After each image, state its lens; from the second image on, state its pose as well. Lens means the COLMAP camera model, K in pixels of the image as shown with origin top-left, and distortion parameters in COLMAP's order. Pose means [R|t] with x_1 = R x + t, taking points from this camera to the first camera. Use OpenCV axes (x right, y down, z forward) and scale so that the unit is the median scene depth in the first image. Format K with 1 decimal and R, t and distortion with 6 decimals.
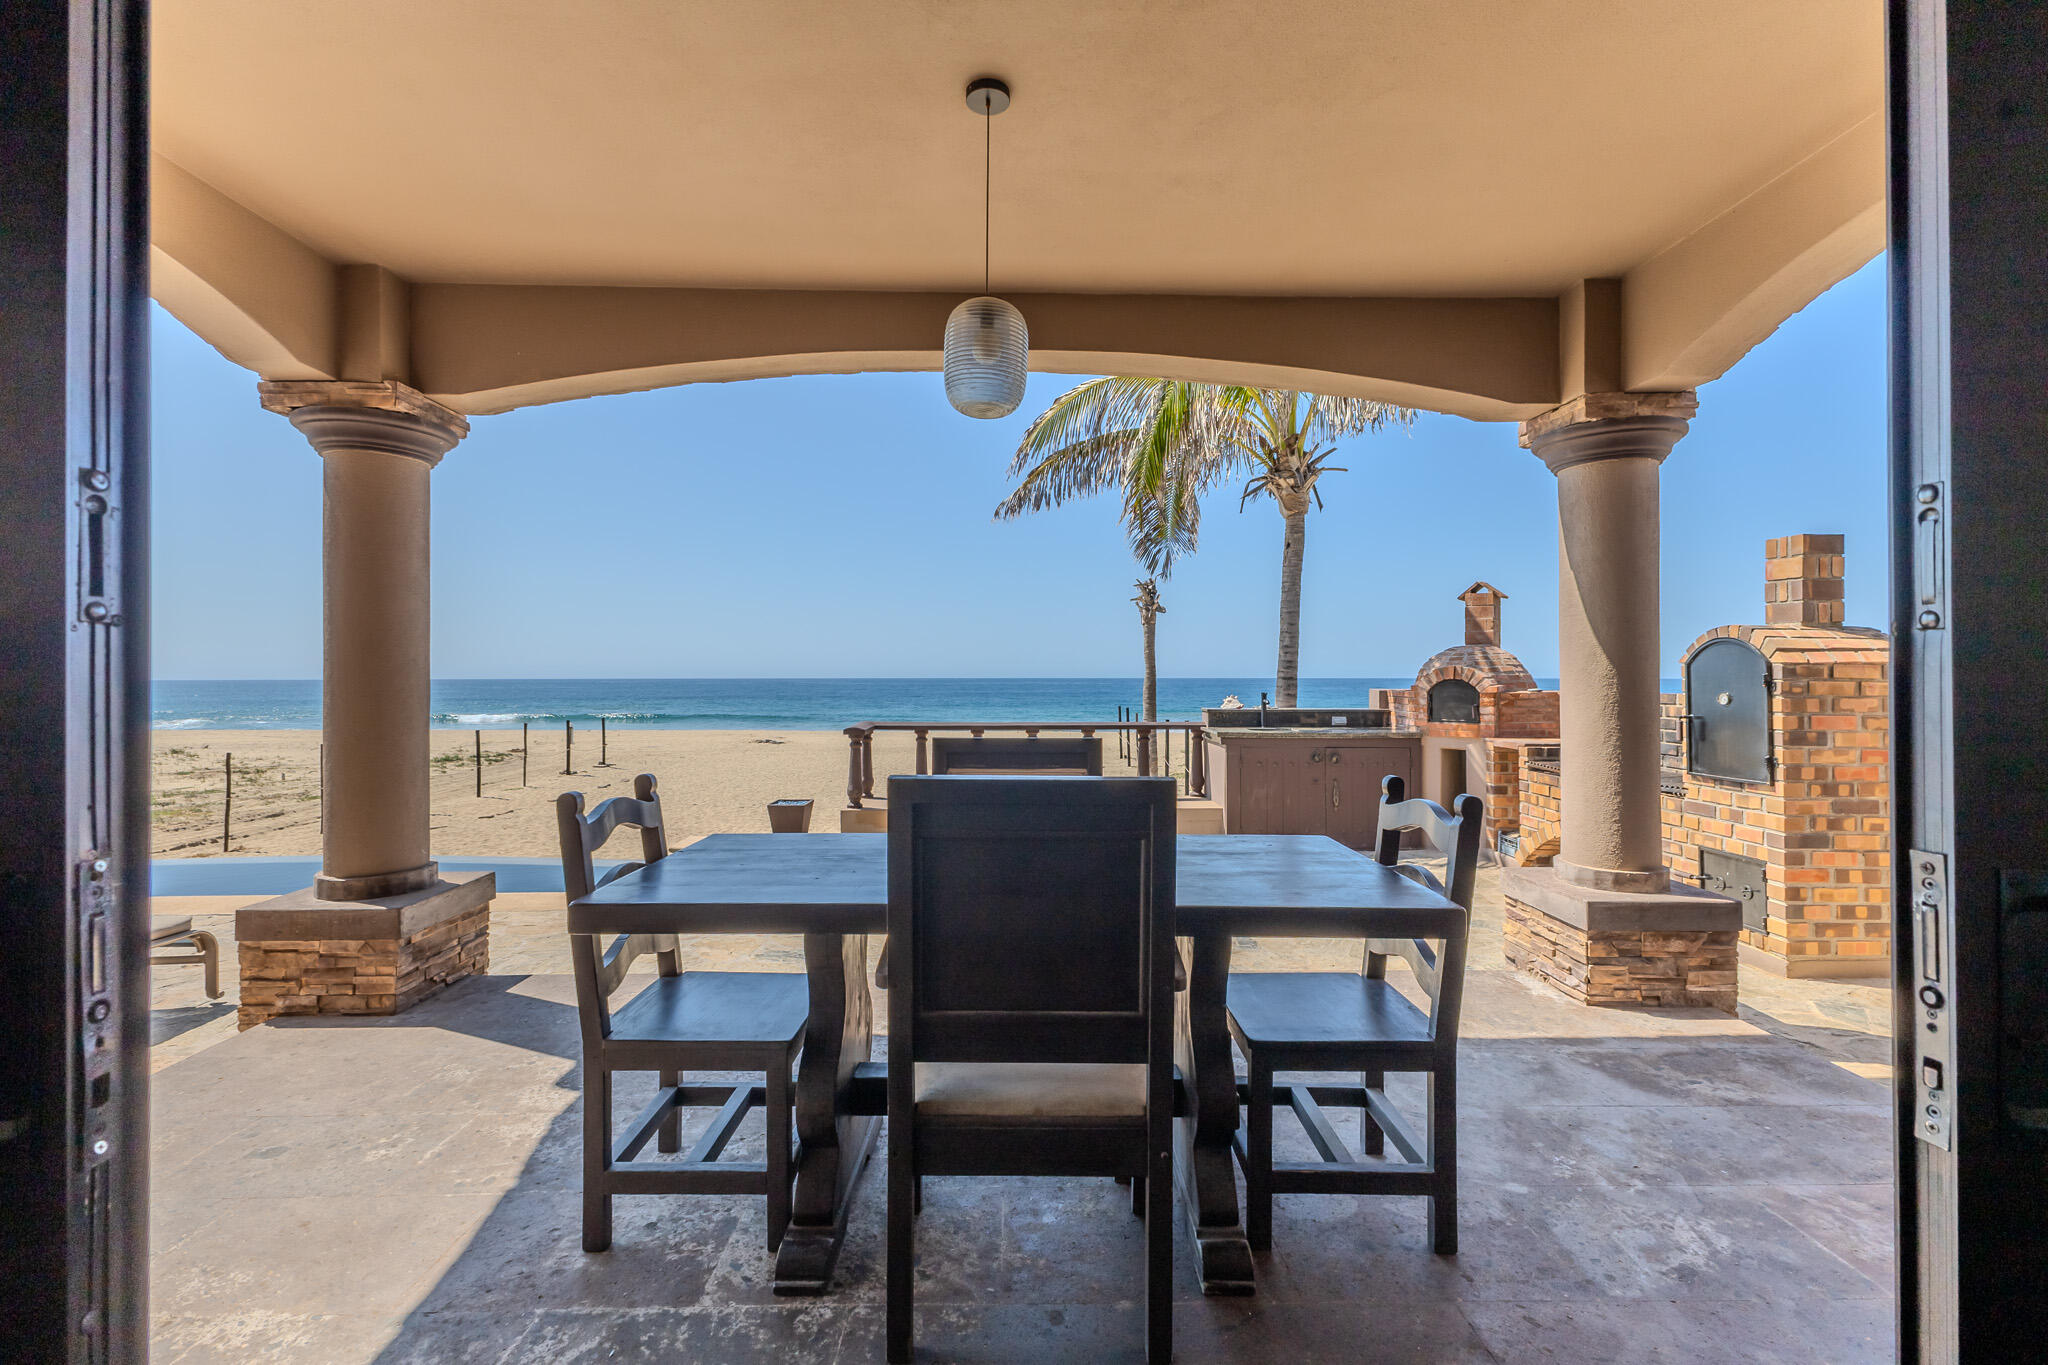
lens RADIAL K [[886.6, 0, 1024.0], [0, 886.6, 682.5], [0, 0, 1]] dist [-0.001788, -0.000523]
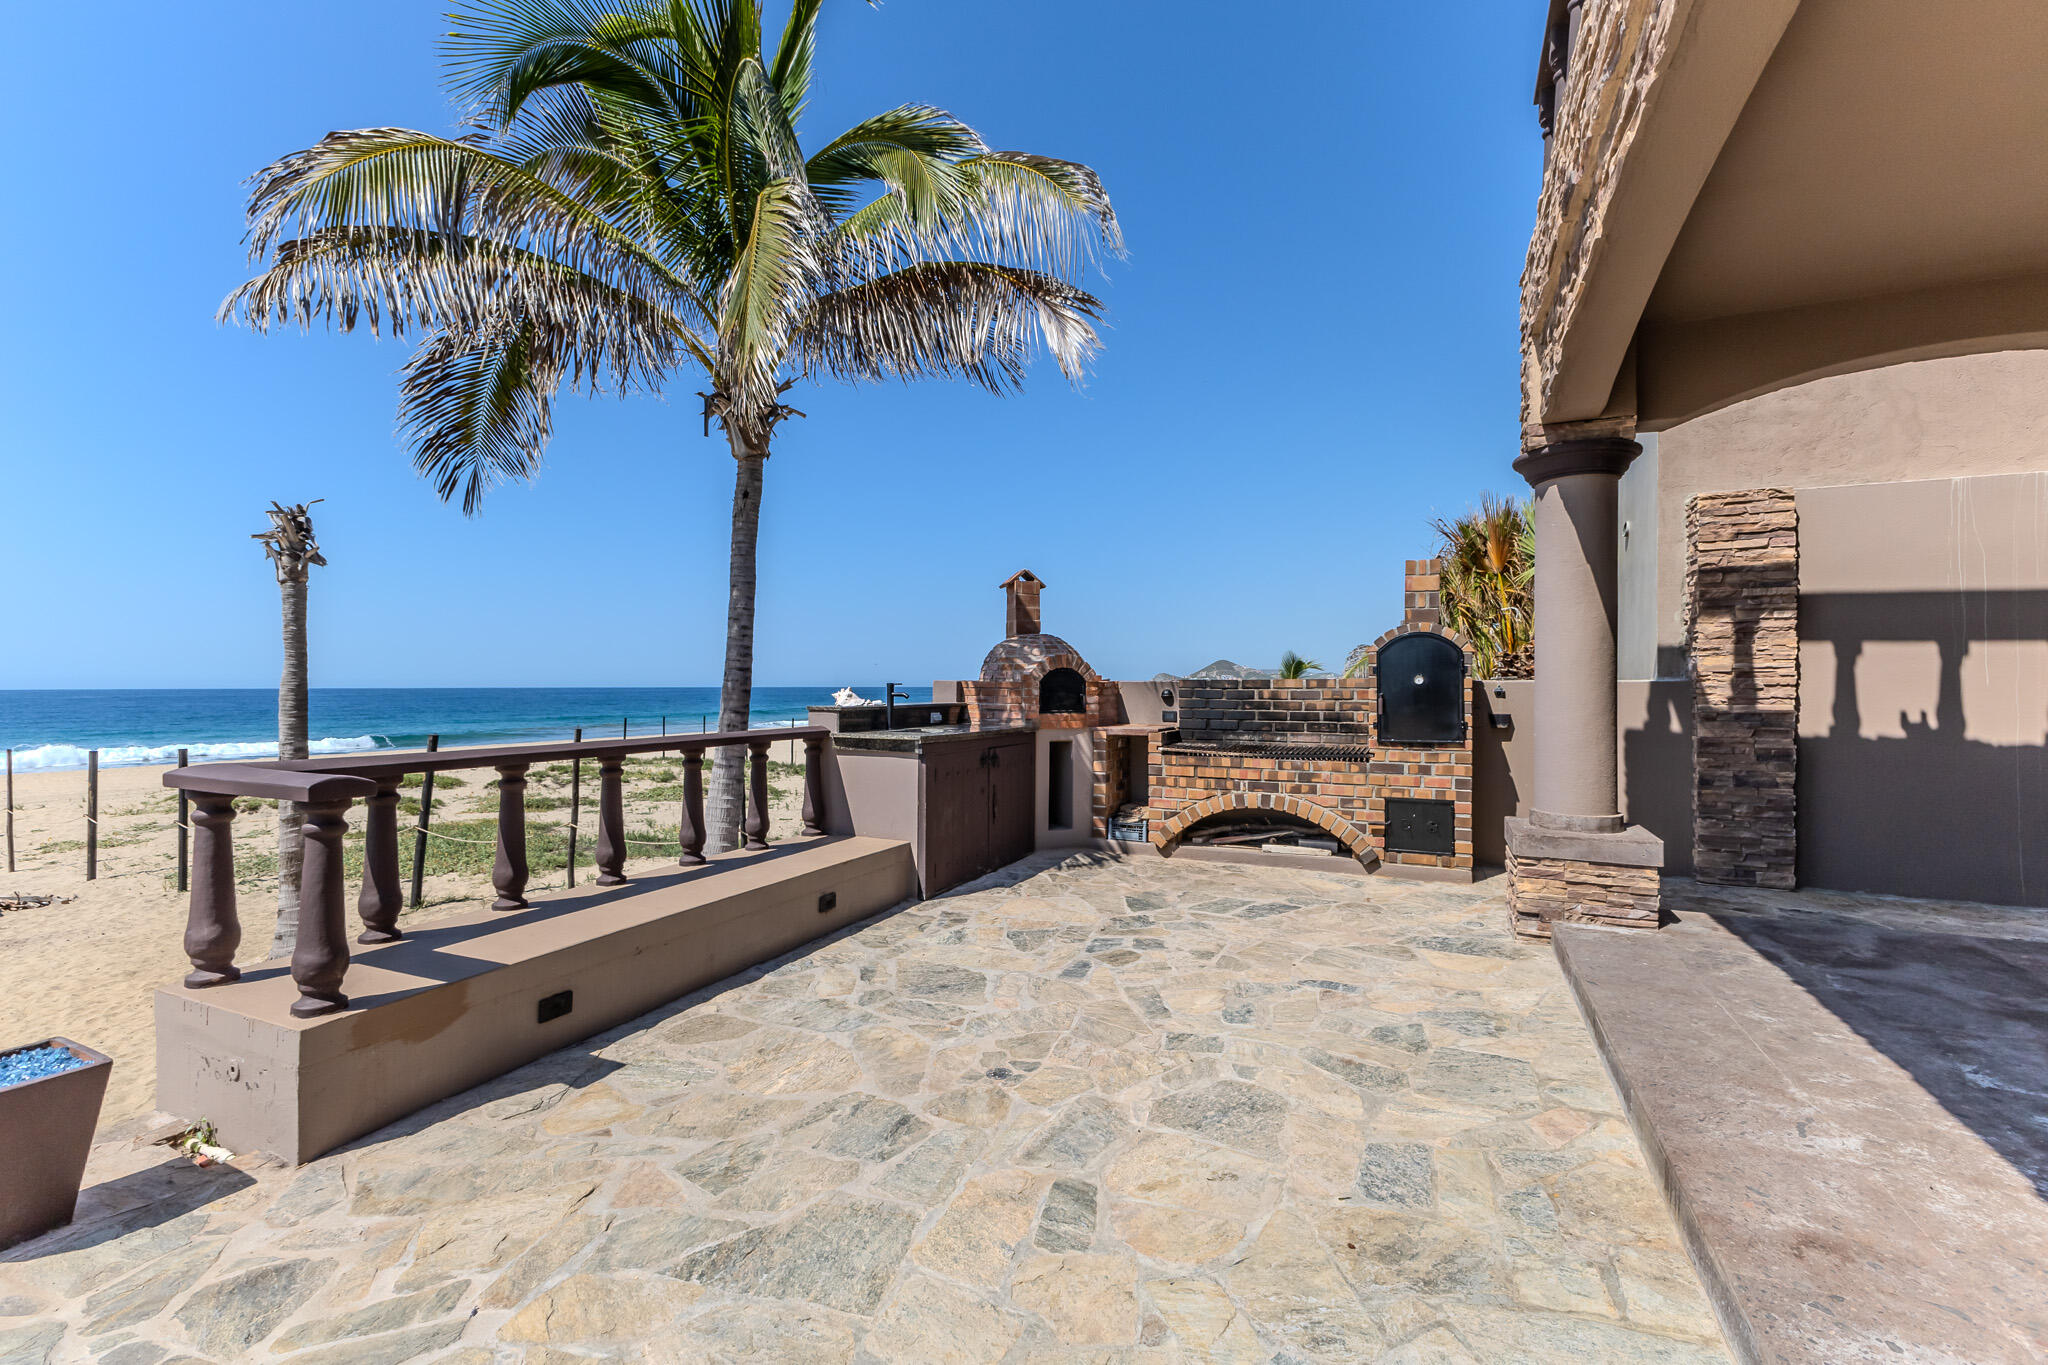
lens RADIAL K [[896.4, 0, 1024.0], [0, 896.4, 682.5], [0, 0, 1]] dist [0.012925, 0.000307]
pose [[0.428221, -0.001070, 0.903673, -0.402764], [0.007240, 0.999971, -0.002247, 0.013348], [-0.903645, 0.007505, 0.428216, 0.606316]]
